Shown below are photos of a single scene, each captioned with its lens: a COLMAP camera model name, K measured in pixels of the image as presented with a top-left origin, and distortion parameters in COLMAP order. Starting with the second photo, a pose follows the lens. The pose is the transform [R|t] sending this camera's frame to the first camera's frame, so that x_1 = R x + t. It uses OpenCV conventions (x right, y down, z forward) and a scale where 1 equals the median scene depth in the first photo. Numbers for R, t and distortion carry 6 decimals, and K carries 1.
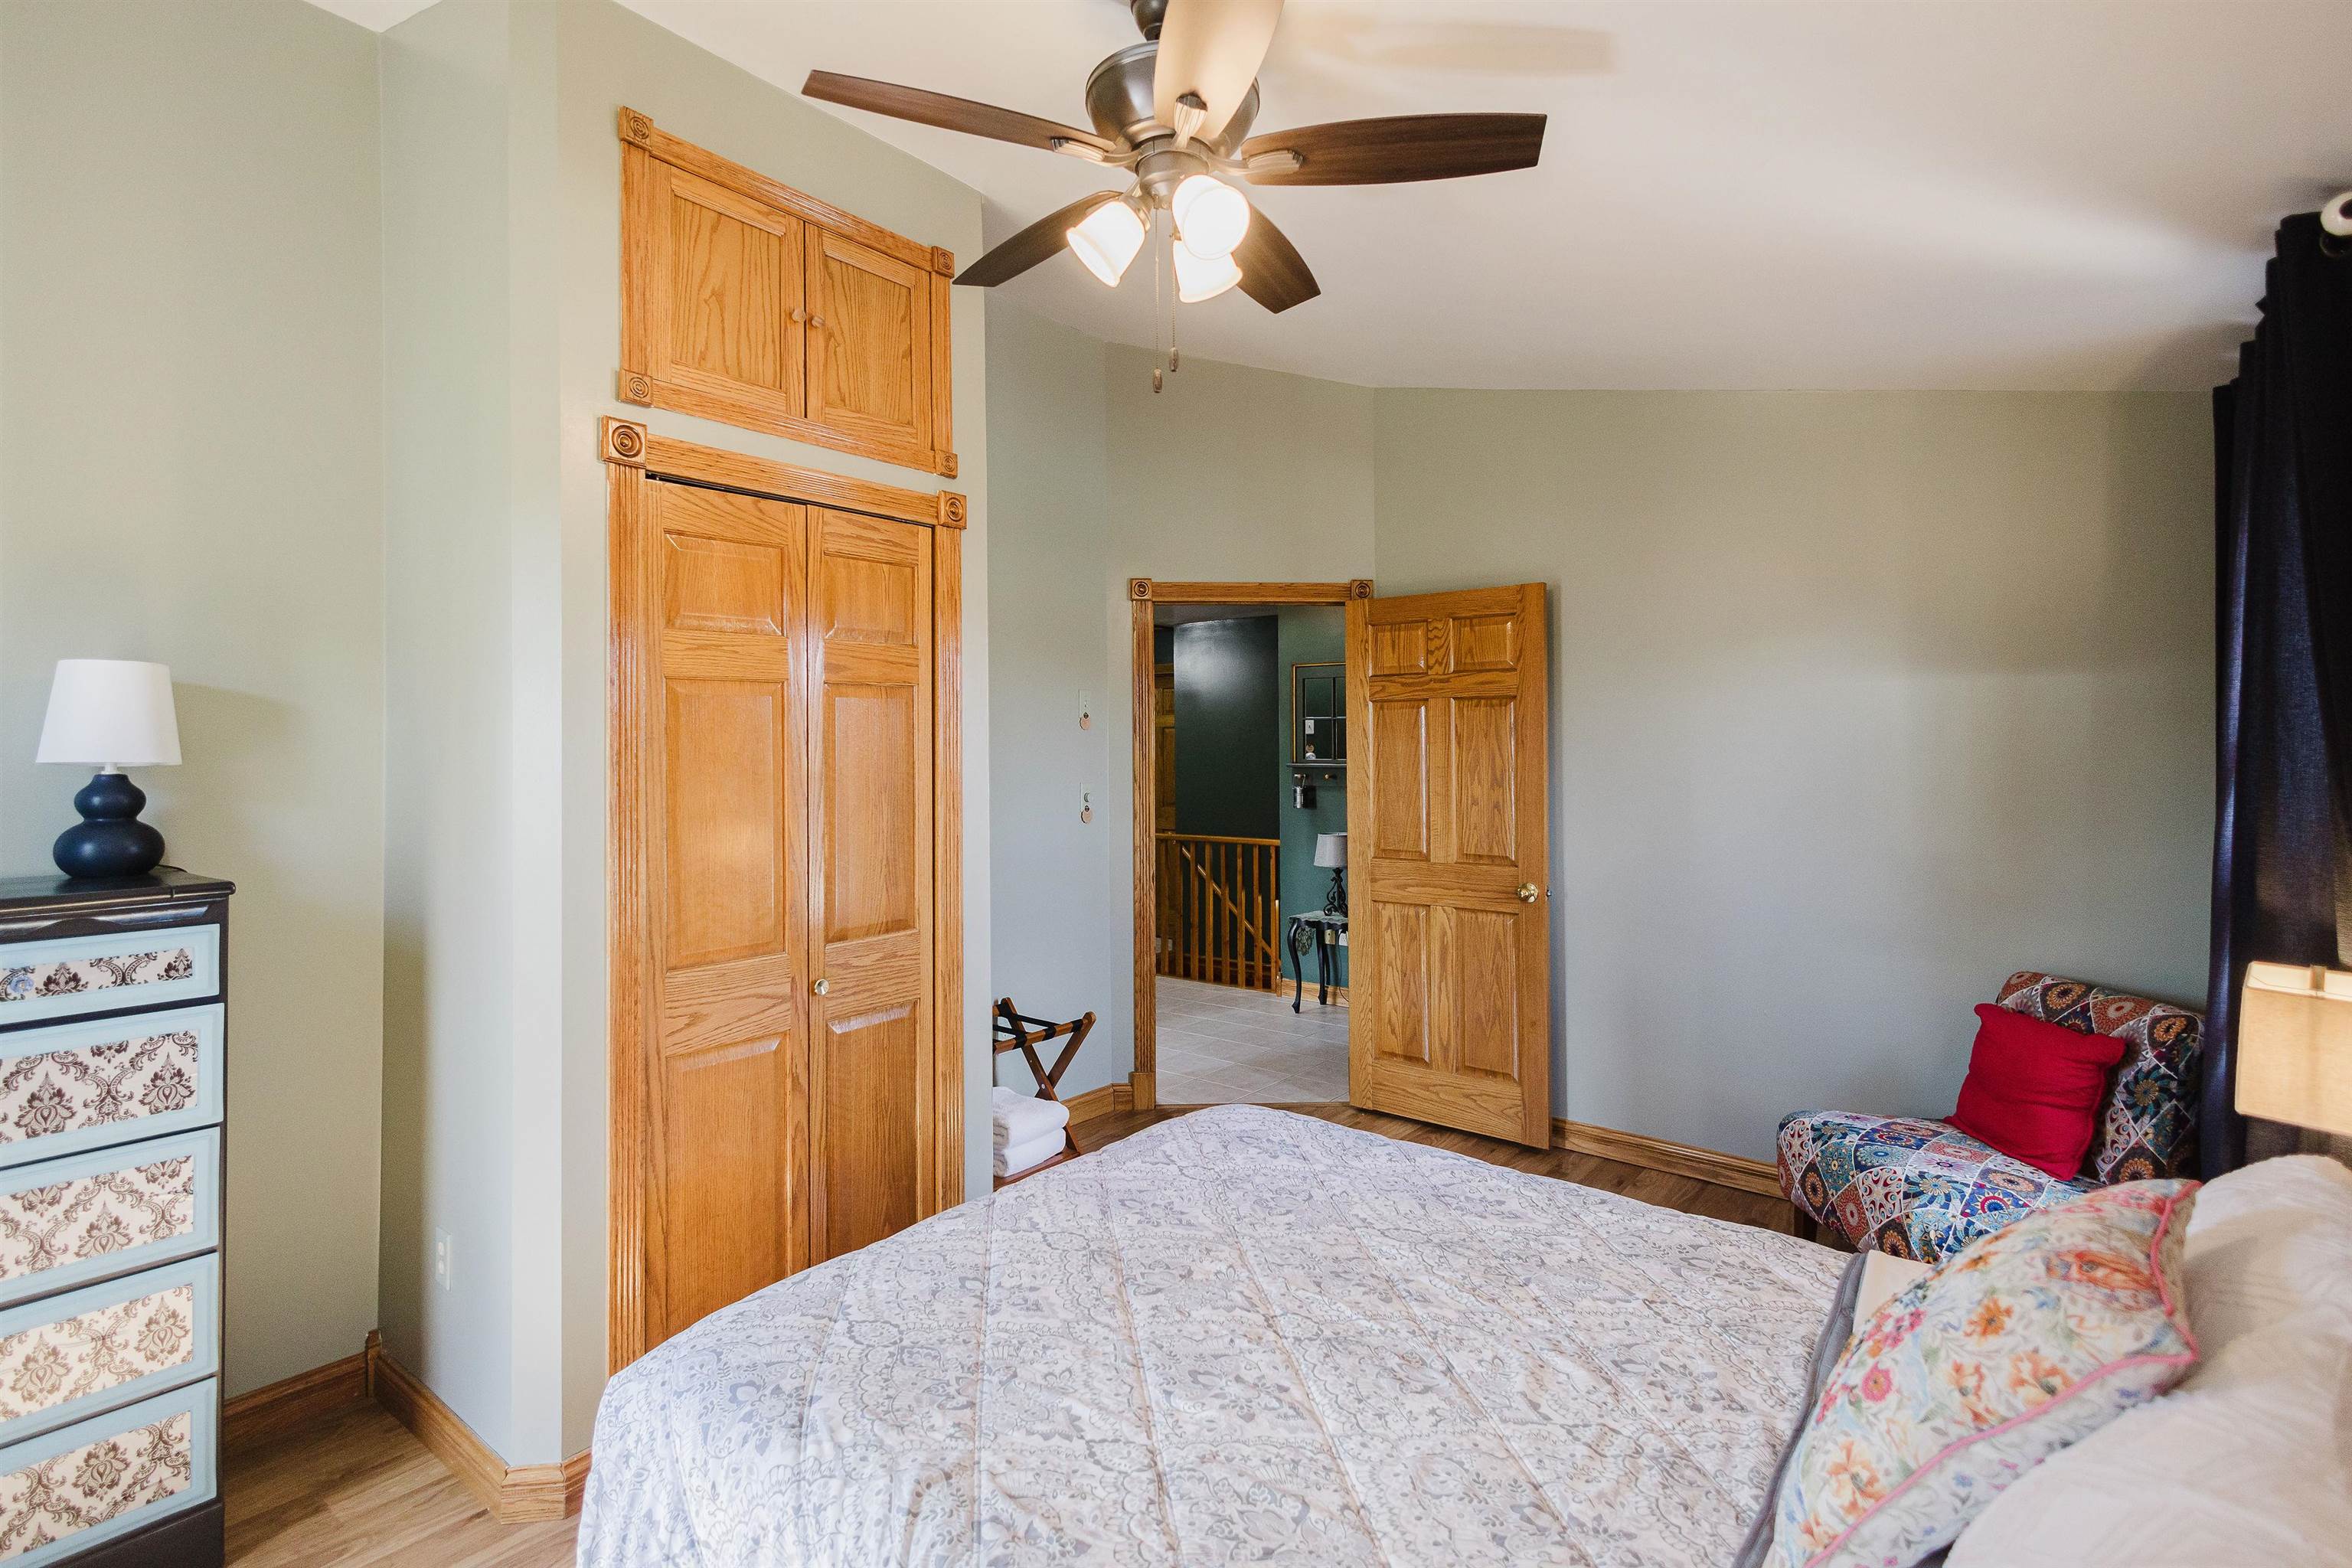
lens RADIAL K [[1105.2, 0, 1157.0], [0, 1105.2, 745.2], [0, 0, 1]] dist [0.013951, -0.002742]
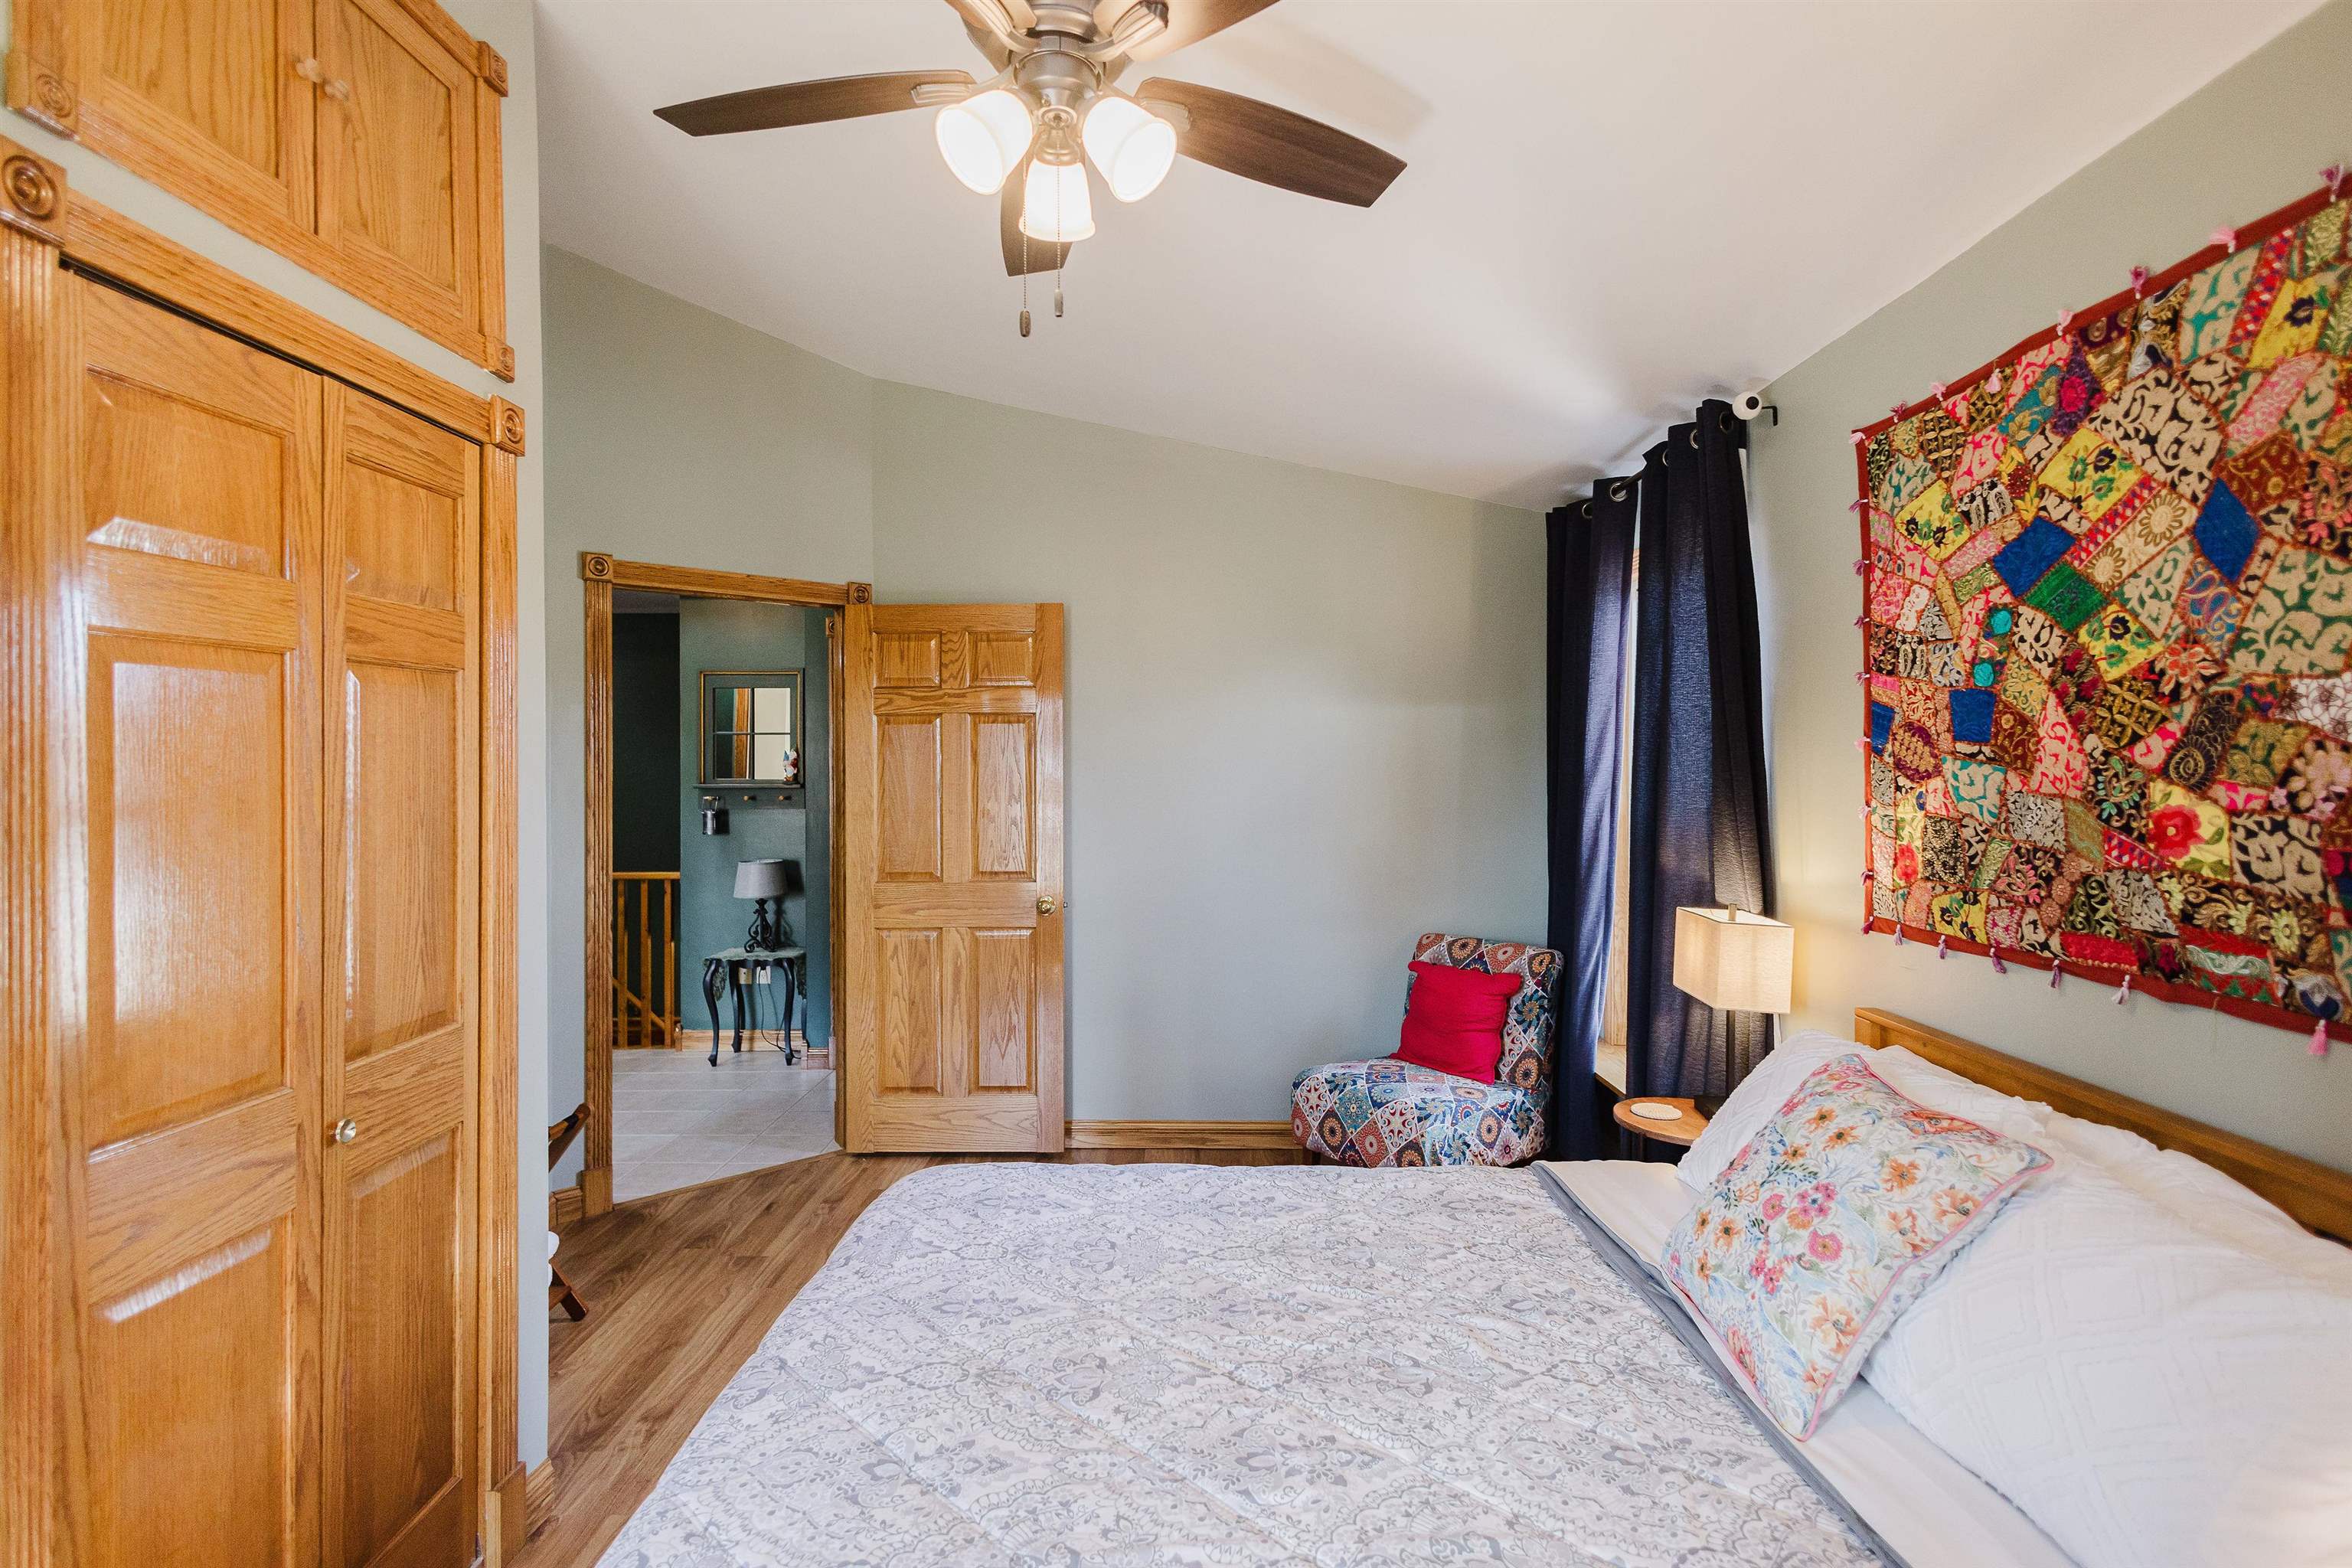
lens RADIAL K [[1105.2, 0, 1171.3], [0, 1105.2, 773.0], [0, 0, 1]] dist [0.013951, -0.002742]
pose [[0.789647, -0.004977, 0.613541, -0.294946], [0.001333, 0.999979, 0.006395, 0.006163], [-0.613560, -0.004232, 0.789637, 0.180248]]
